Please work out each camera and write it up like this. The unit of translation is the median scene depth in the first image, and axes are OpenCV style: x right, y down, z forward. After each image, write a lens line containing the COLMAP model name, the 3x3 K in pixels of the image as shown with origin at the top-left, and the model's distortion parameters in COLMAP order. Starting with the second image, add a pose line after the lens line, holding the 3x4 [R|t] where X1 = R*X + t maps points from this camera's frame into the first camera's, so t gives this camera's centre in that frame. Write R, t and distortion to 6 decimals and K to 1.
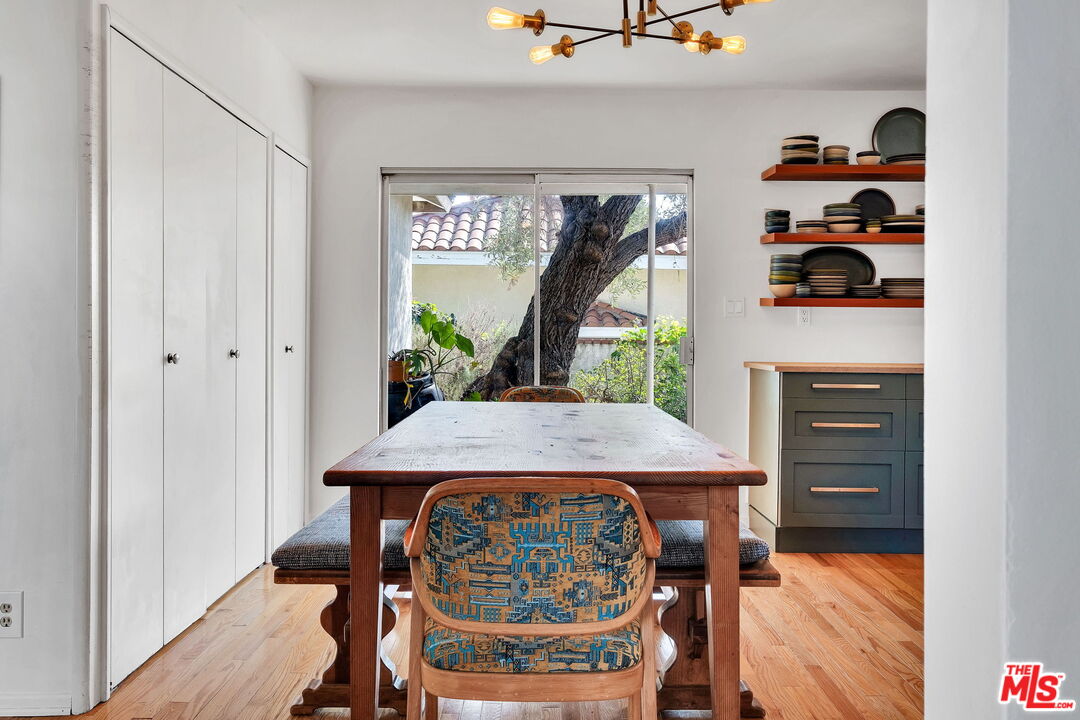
lens RADIAL K [[919.7, 0, 538.0], [0, 919.7, 354.8], [0, 0, 1]] dist [-0.001400, -0.001799]
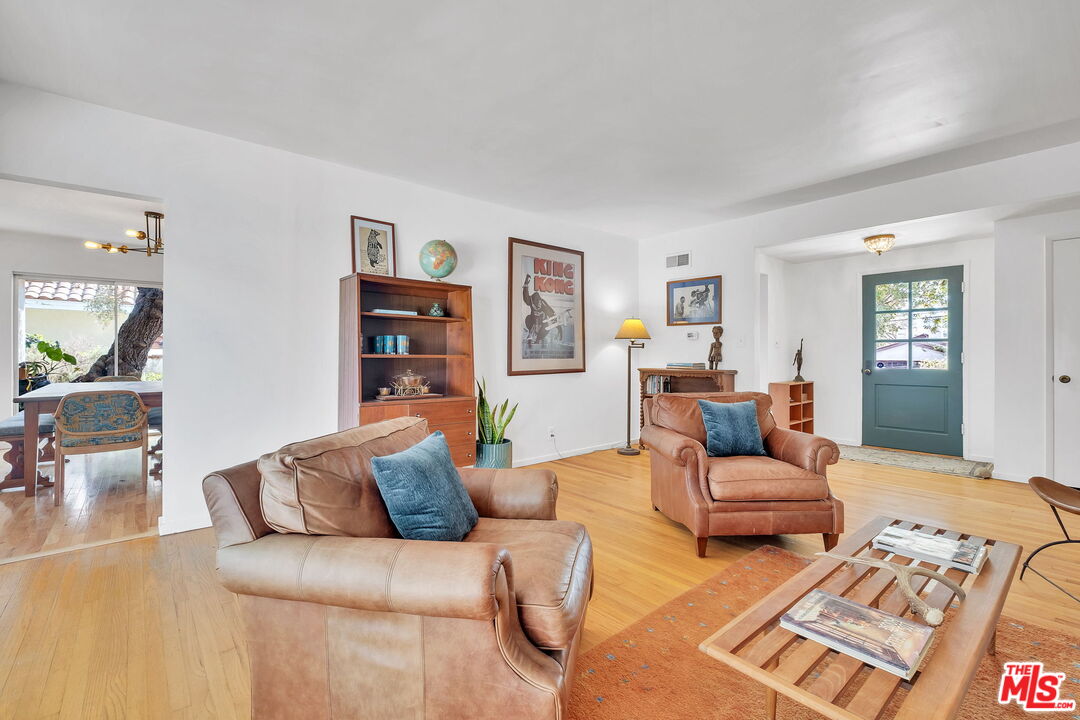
lens RADIAL K [[484.8, 0, 533.1], [0, 484.8, 353.2], [0, 0, 1]] dist [0.009757, 0.000166]
pose [[0.773966, -0.003528, 0.633217, 0.027680], [0.016535, 0.999756, -0.014640, 0.009648], [-0.633011, 0.021801, 0.773836, -0.494585]]
